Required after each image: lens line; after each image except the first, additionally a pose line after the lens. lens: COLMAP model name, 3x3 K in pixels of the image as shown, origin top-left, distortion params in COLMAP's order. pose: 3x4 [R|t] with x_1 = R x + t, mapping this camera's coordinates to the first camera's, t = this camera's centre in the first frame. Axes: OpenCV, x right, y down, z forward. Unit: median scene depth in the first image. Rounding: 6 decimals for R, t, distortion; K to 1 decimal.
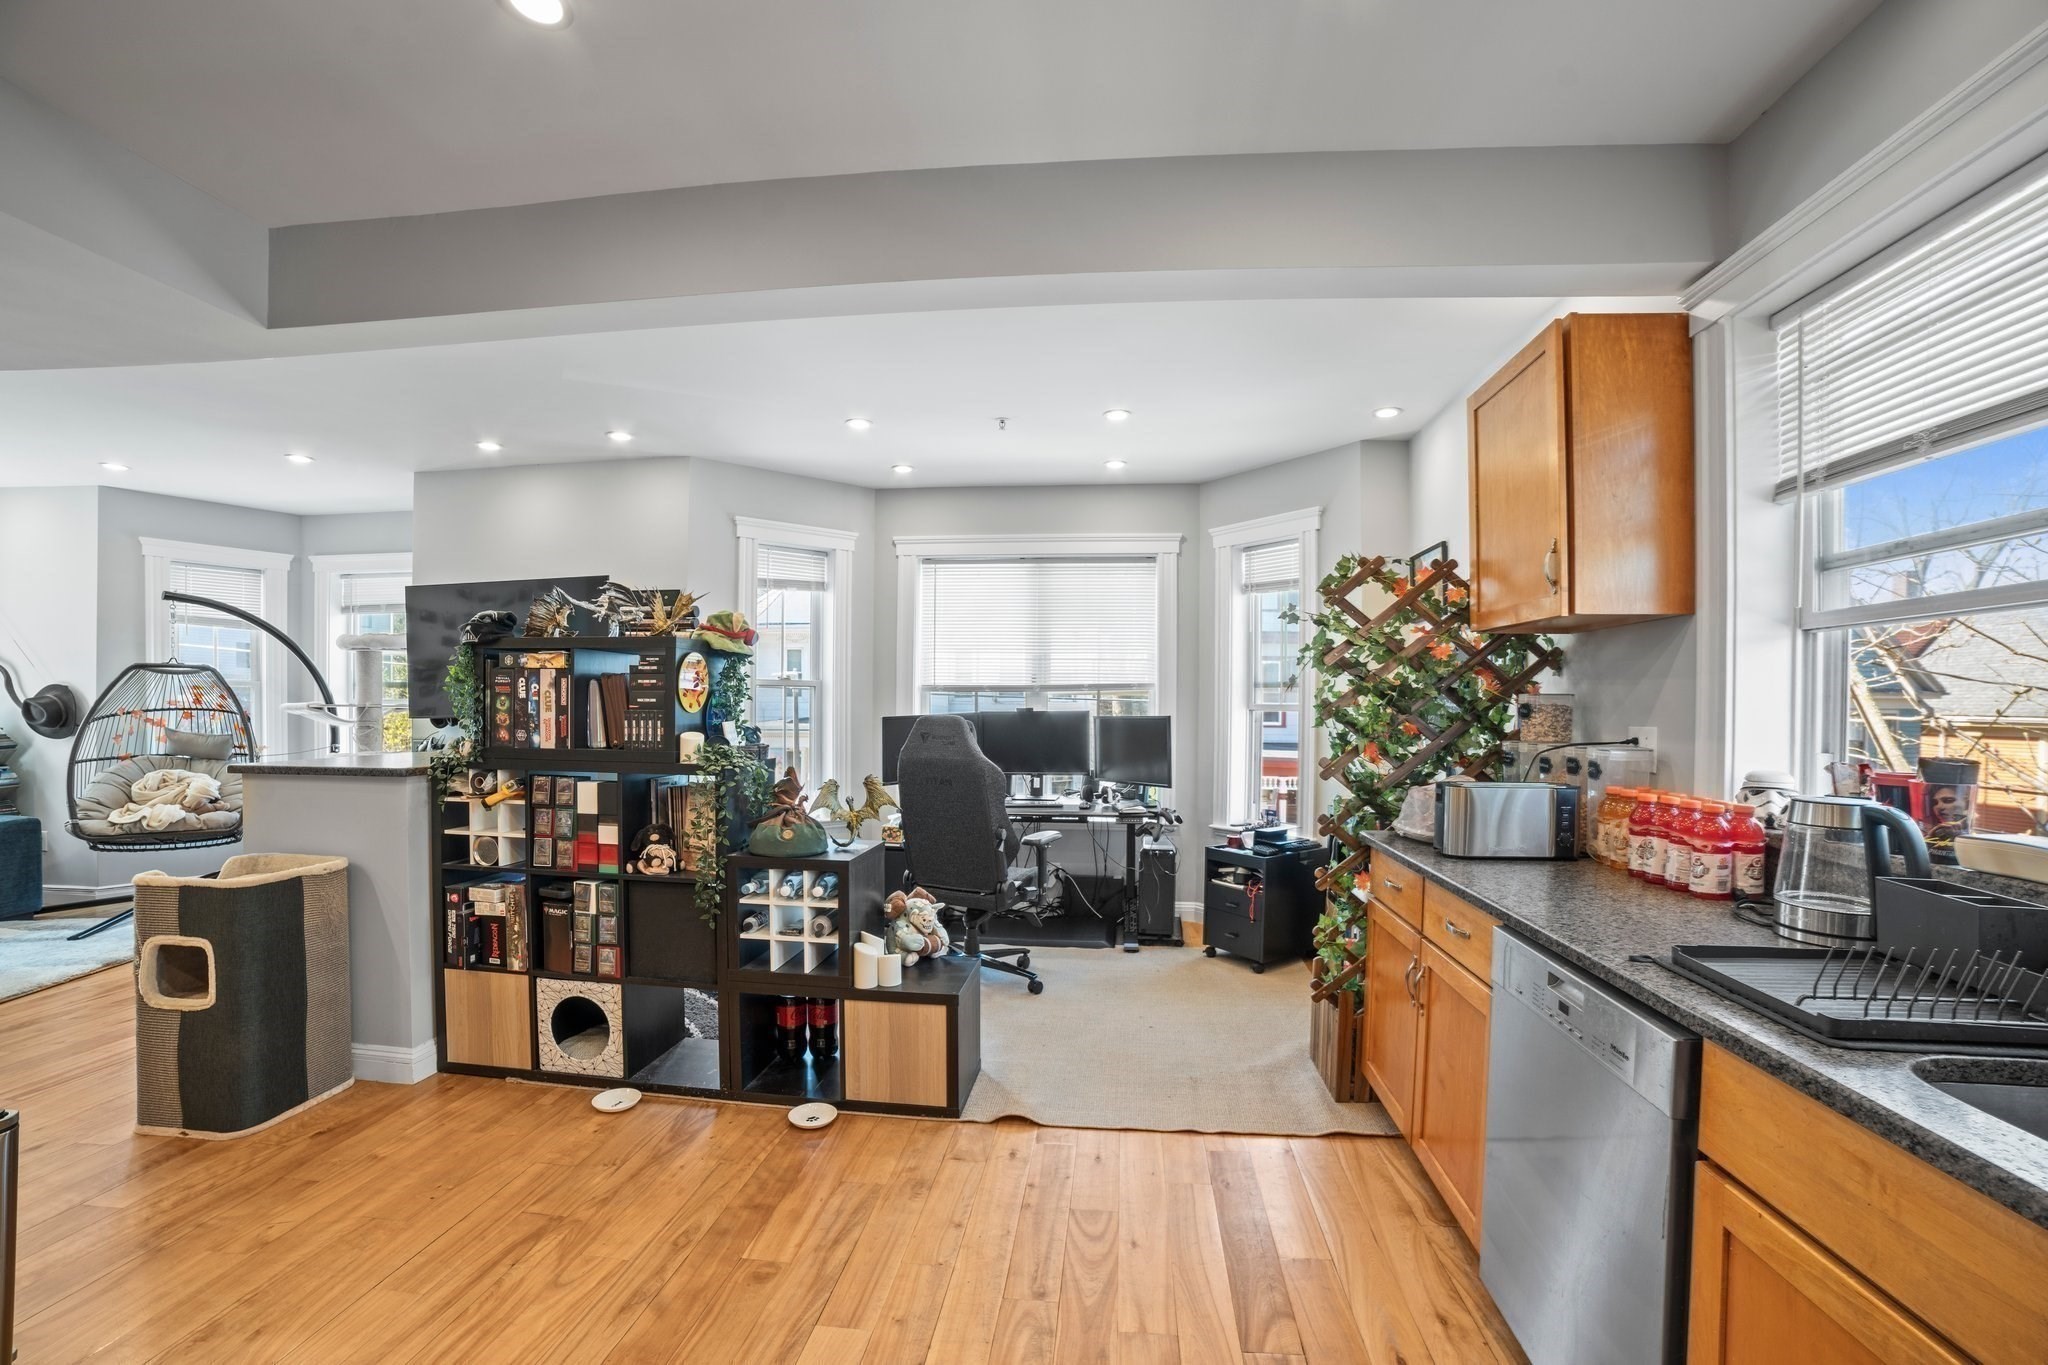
lens RADIAL K [[857.3, 0, 1033.3], [0, 857.3, 703.6], [0, 0, 1]] dist [-0.000154, 0.004406]
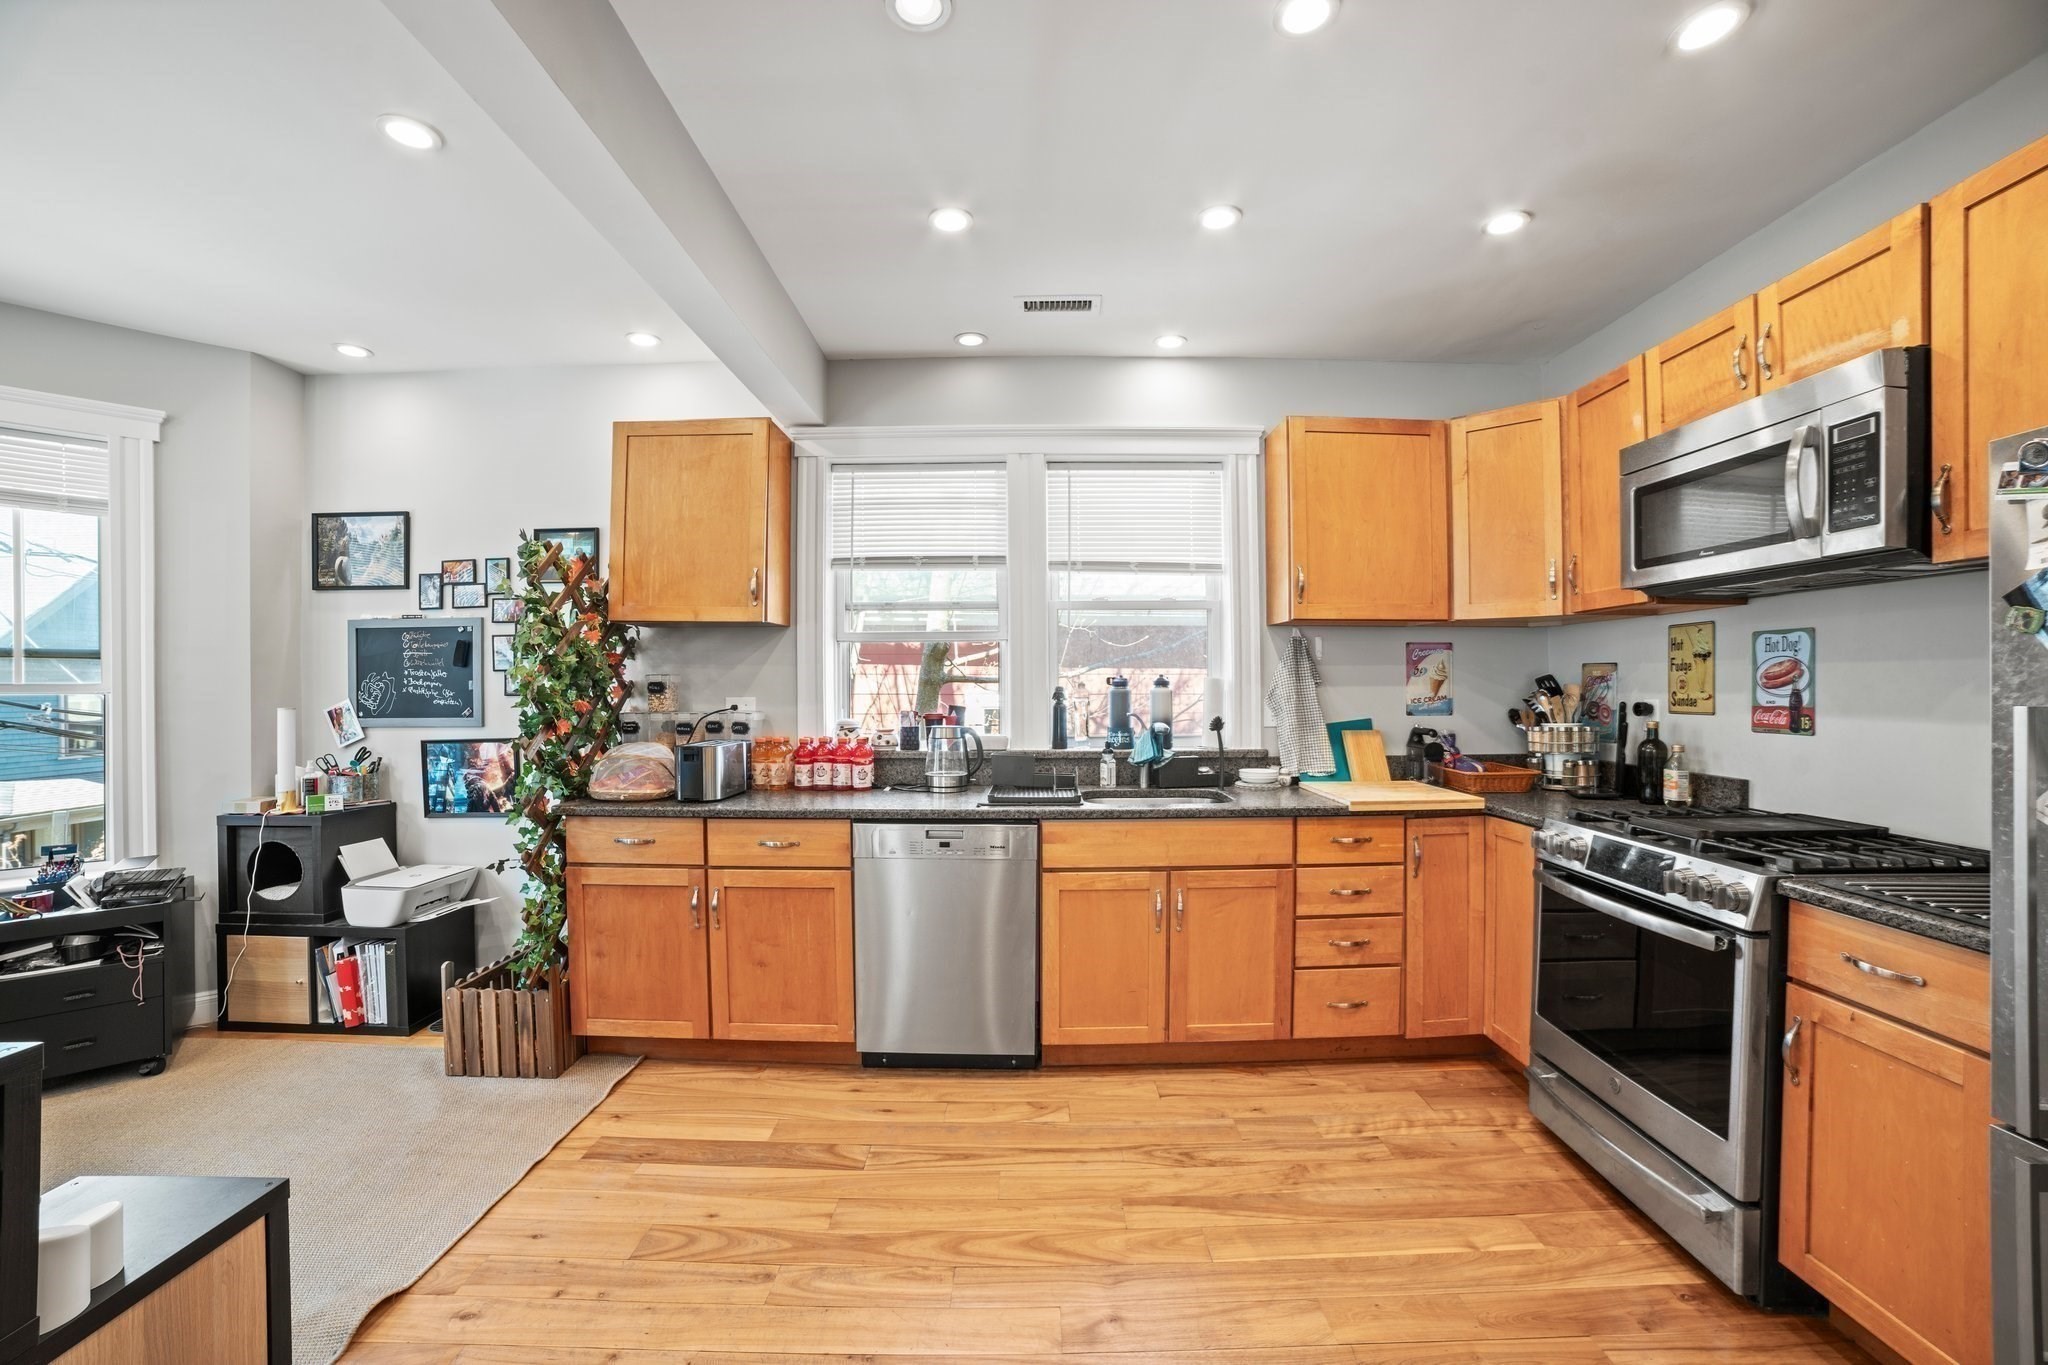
lens RADIAL K [[837.7, 0, 1034.6], [0, 837.7, 701.8], [0, 0, 1]] dist [-0.097759, 0.034048]
pose [[-0.103559, -0.011286, 0.994559, -0.803434], [0.006590, 0.999906, 0.012033, 0.022421], [-0.994602, 0.007800, -0.103475, 0.684229]]
